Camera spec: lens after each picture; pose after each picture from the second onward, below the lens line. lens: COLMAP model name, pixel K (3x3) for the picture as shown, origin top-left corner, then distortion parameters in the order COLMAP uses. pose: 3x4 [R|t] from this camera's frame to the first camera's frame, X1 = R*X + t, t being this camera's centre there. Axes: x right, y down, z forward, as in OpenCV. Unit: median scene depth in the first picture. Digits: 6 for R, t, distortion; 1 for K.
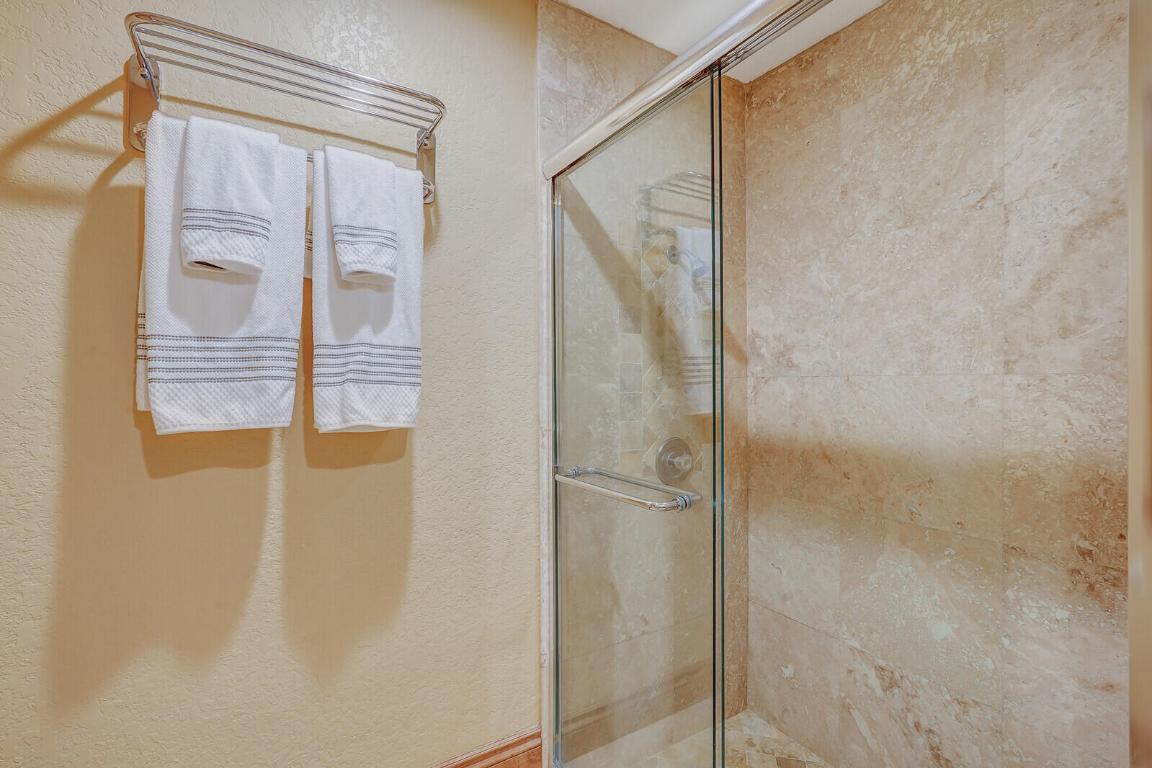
lens RADIAL K [[517.1, 0, 579.3], [0, 517.1, 391.7], [0, 0, 1]] dist [-0.016039, 0.003691]
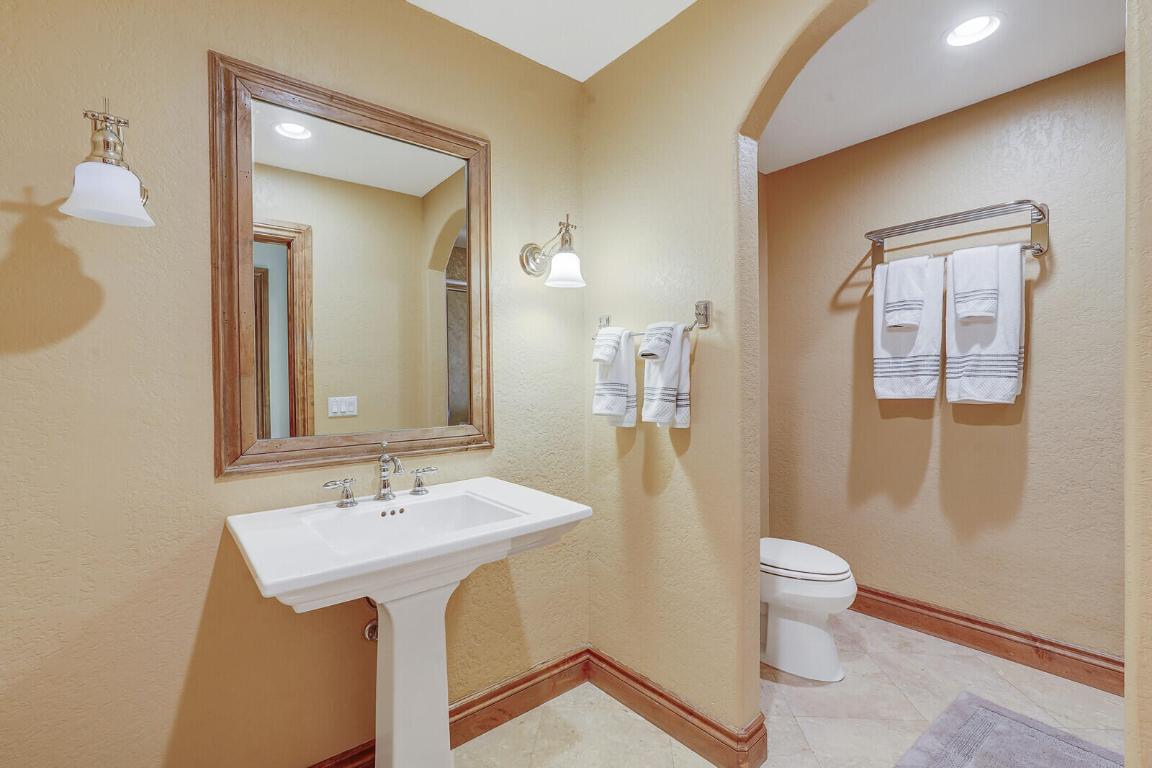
lens RADIAL K [[517.1, 0, 577.7], [0, 517.1, 387.2], [0, 0, 1]] dist [-0.016039, 0.003691]
pose [[0.139215, 0.012897, -0.990178, 1.265254], [0.002502, 0.999907, 0.013376, -0.008086], [0.990259, -0.004339, 0.139169, -0.679044]]
